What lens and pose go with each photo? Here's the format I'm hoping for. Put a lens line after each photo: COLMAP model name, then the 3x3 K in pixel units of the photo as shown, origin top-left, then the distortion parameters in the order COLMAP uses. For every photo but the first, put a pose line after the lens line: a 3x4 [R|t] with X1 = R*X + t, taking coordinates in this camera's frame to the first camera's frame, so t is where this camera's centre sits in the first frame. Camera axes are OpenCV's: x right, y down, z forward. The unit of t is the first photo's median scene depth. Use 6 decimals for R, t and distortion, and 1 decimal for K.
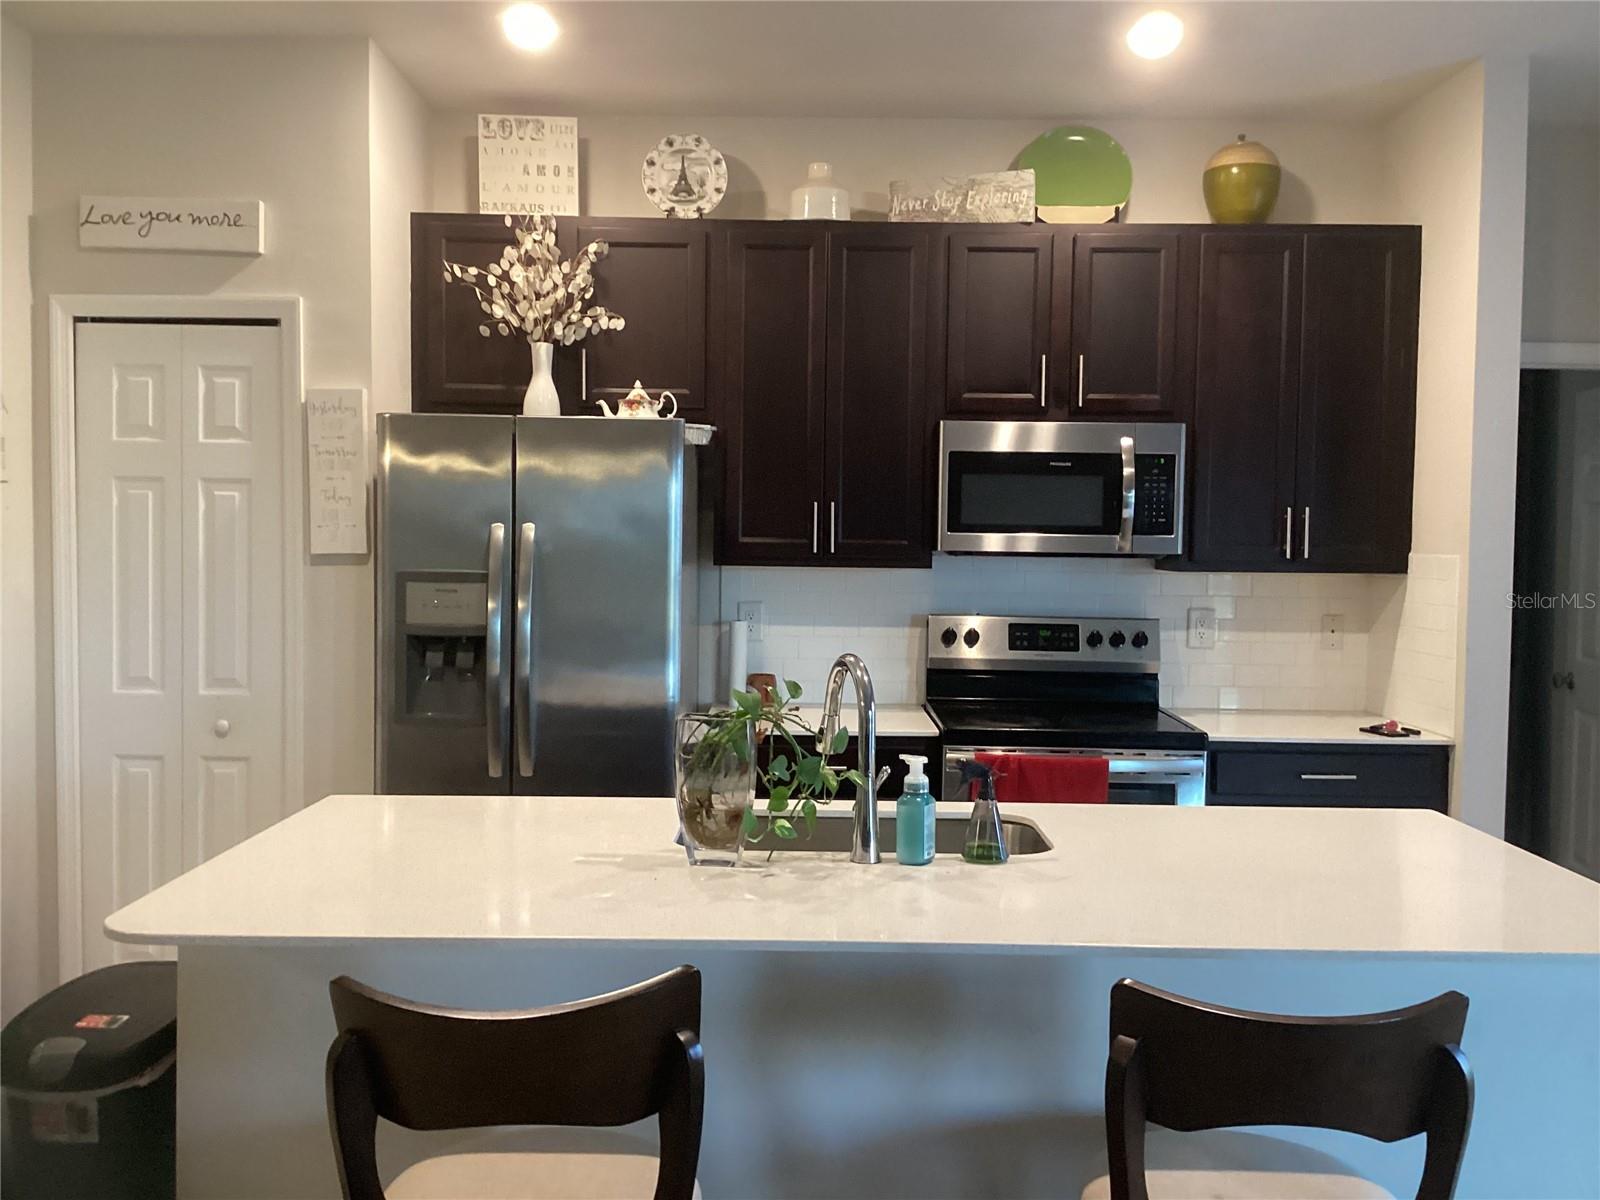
lens RADIAL K [[1438.2, 0, 800.0], [0, 1438.2, 600.0], [0, 0, 1]] dist [0.126384, -0.243996]
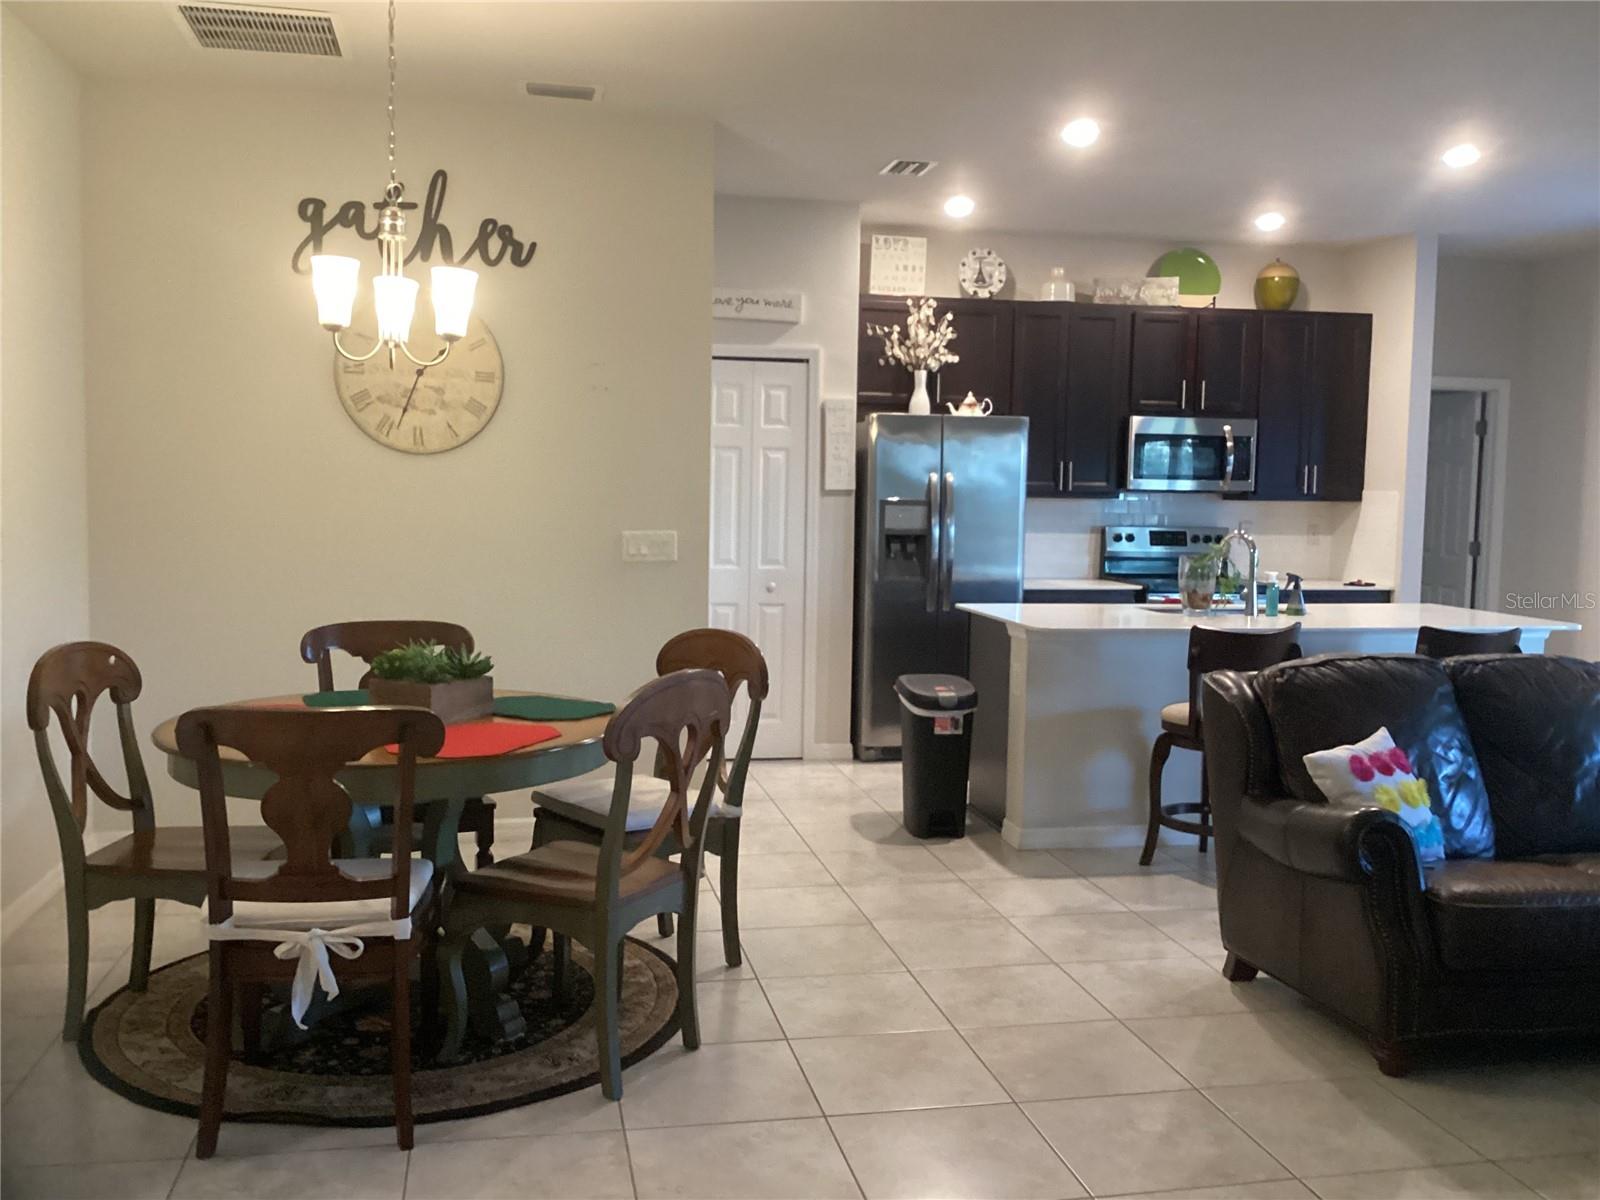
lens RADIAL K [[1438.2, 0, 800.0], [0, 1438.2, 600.0], [0, 0, 1]] dist [0.126384, -0.243996]
pose [[0.980163, -0.012248, 0.197813, -0.665958], [0.004959, 0.999292, 0.037303, 0.034993], [-0.198129, -0.035582, 0.979530, -0.694364]]
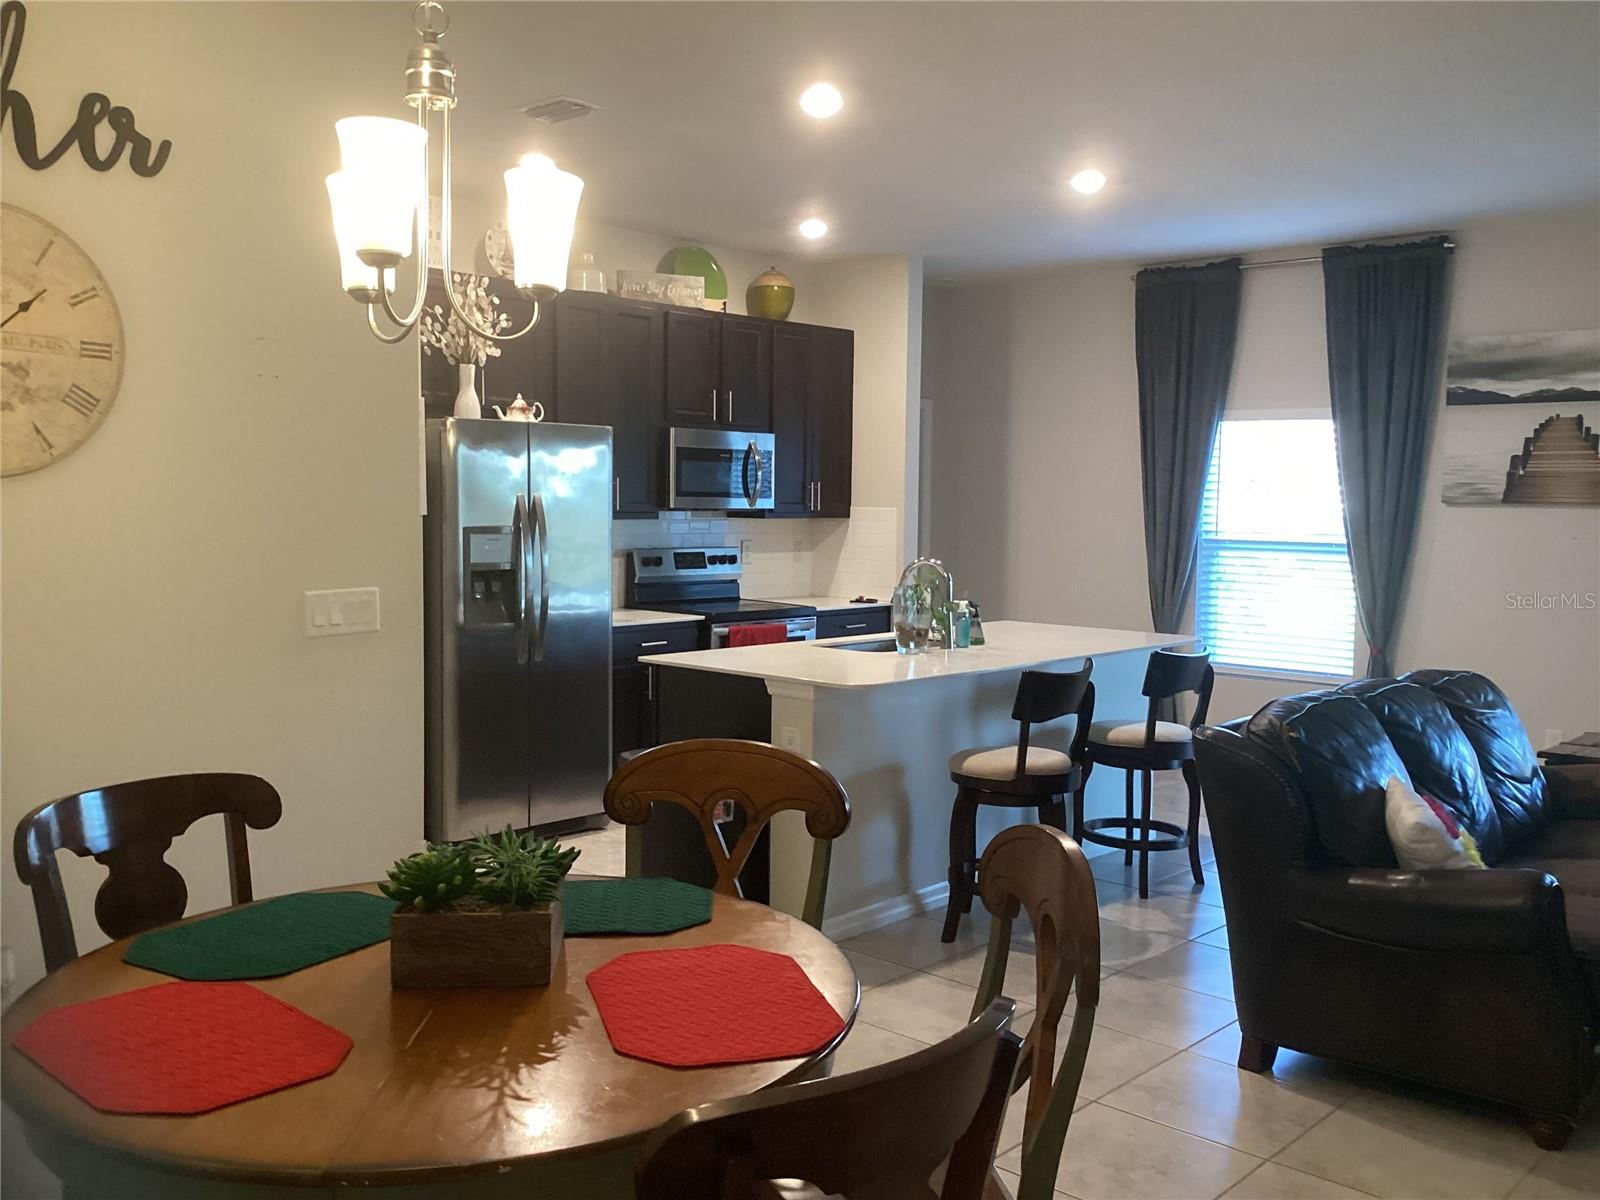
lens RADIAL K [[1438.2, 0, 800.0], [0, 1438.2, 600.0], [0, 0, 1]] dist [0.126384, -0.243996]
pose [[0.675021, -0.057218, 0.735576, -1.005062], [0.028817, 0.998272, 0.051207, -0.009905], [-0.737235, -0.013368, 0.675504, -0.201504]]
